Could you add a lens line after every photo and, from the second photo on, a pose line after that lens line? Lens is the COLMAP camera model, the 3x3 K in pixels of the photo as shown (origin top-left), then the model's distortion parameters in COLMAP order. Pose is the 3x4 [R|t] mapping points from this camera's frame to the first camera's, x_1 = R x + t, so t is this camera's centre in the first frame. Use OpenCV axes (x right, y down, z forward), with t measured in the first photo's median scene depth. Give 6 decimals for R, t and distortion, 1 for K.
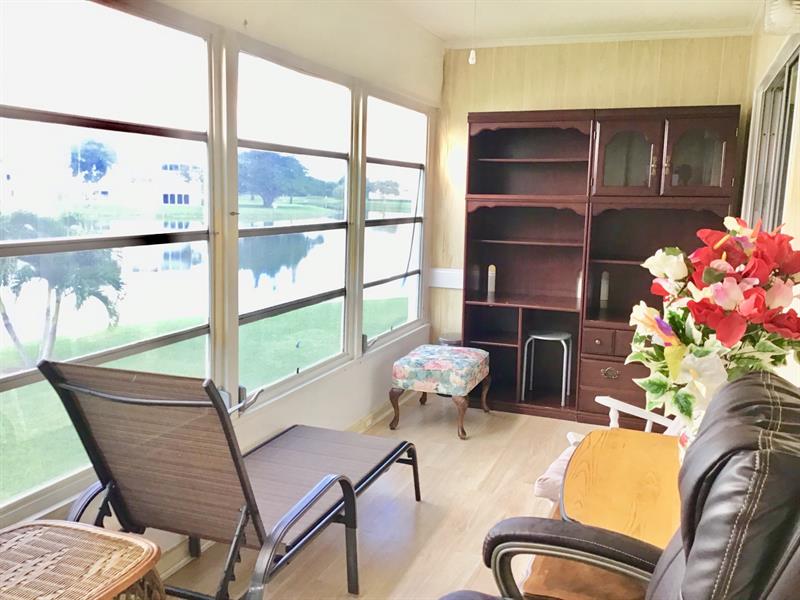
lens RADIAL K [[719.0, 0, 394.1], [0, 719.0, 295.4], [0, 0, 1]] dist [0.076758, -0.091282]
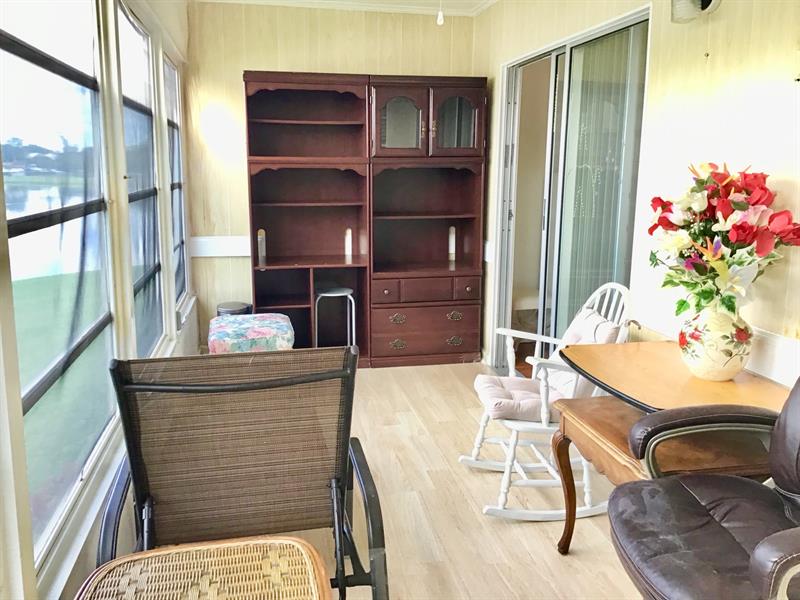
lens RADIAL K [[719.0, 0, 395.8], [0, 719.0, 299.8], [0, 0, 1]] dist [0.076758, -0.091282]
pose [[0.840192, -0.116113, 0.529712, -0.276226], [0.090145, 0.993122, 0.074711, -0.003826], [-0.534744, -0.015021, 0.844881, 0.070712]]
